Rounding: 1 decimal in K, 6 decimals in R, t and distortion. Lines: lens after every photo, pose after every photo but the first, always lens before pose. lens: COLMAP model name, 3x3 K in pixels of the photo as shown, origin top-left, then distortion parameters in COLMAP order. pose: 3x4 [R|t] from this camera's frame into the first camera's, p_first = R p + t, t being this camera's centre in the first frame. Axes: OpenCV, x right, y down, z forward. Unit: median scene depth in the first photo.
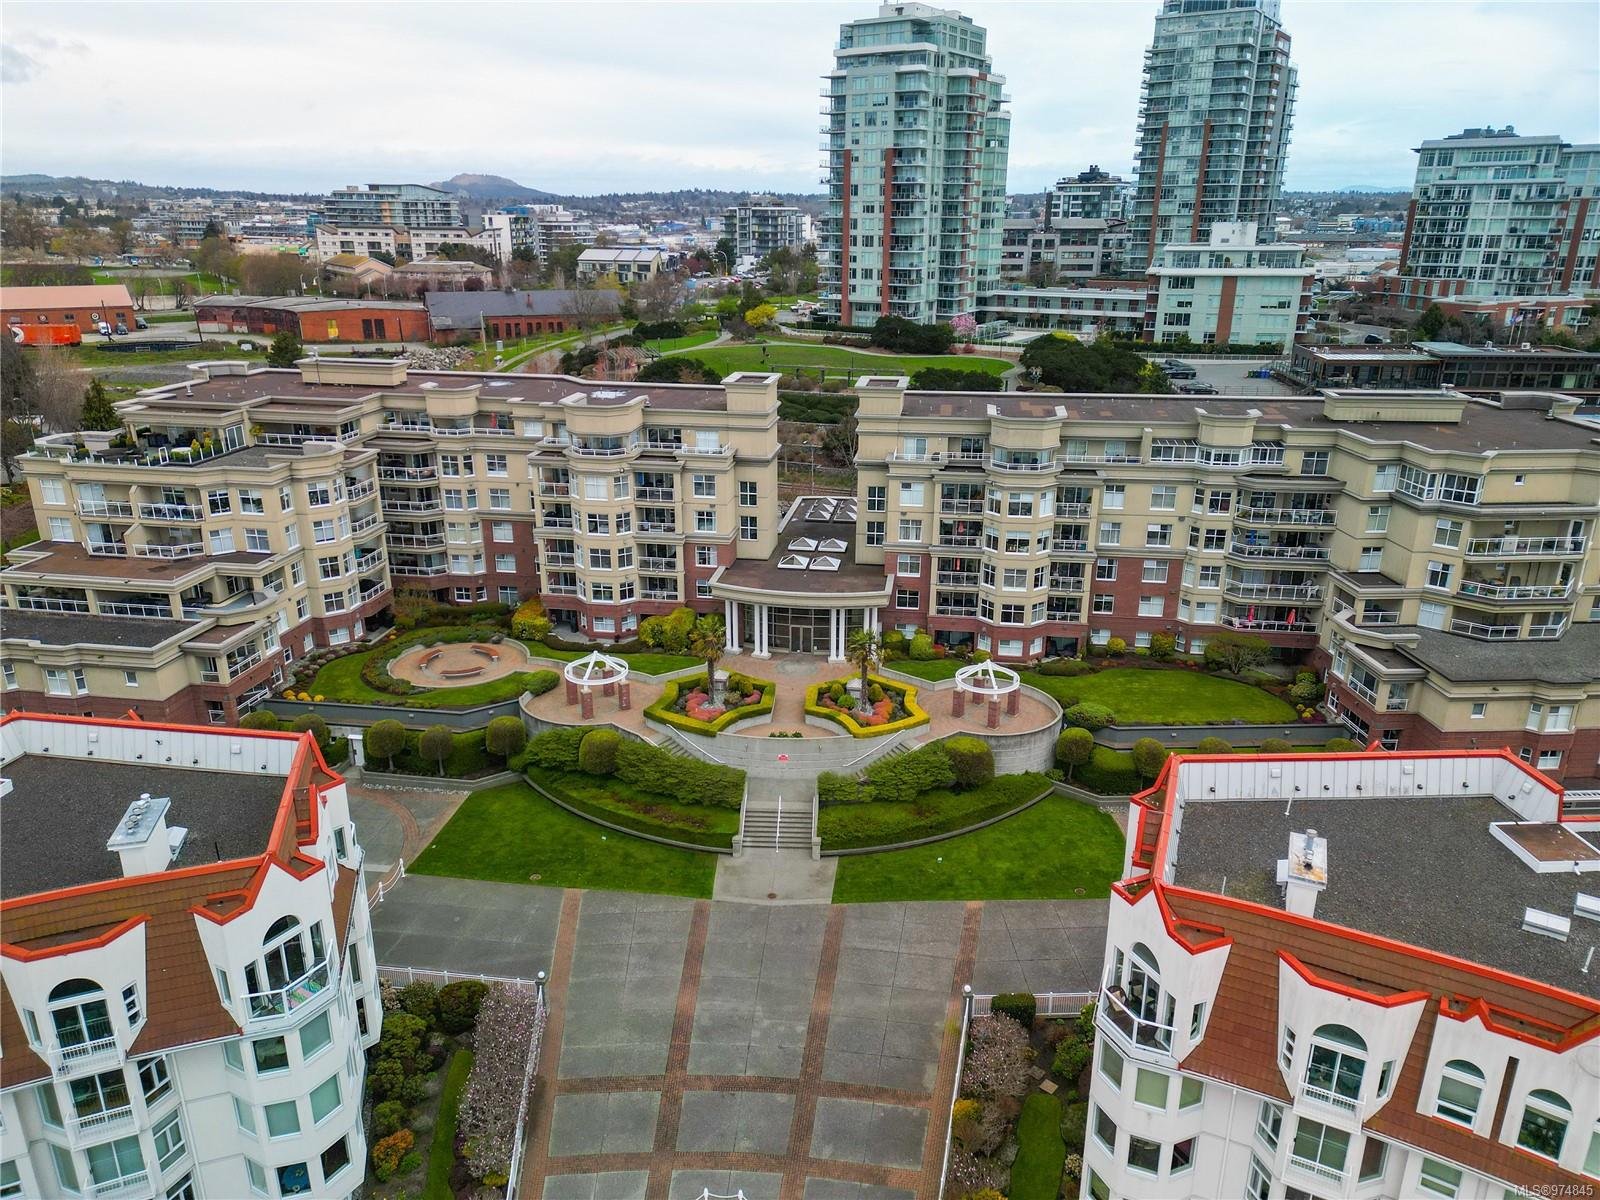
lens RADIAL K [[1117.7, 0, 811.1], [0, 1117.7, 607.0], [0, 0, 1]] dist [0.052020, -0.033058]
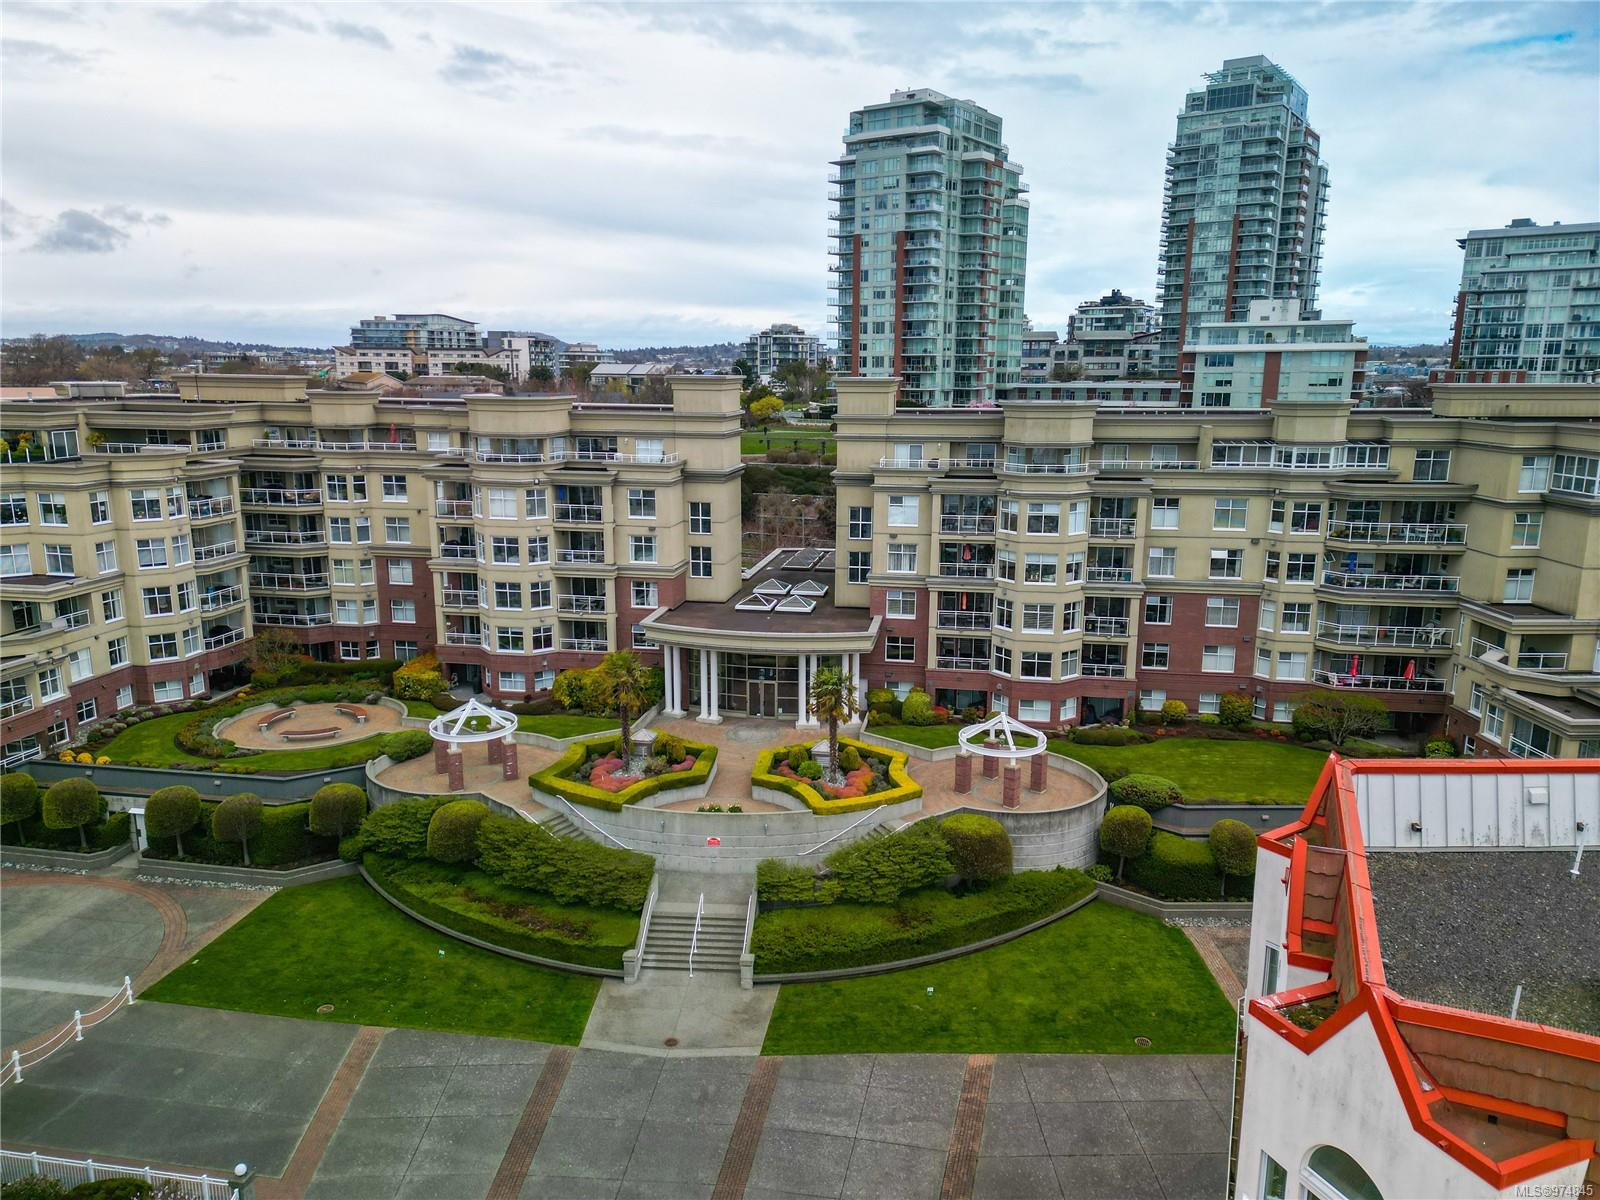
lens RADIAL K [[1117.7, 0, 806.4], [0, 1117.7, 600.0], [0, 0, 1]] dist [0.052020, -0.033058]
pose [[0.999526, 0.004010, -0.030519, 0.046053], [-0.008047, 0.991036, -0.133349, 0.064671], [0.029711, 0.133531, 0.990599, 0.229708]]
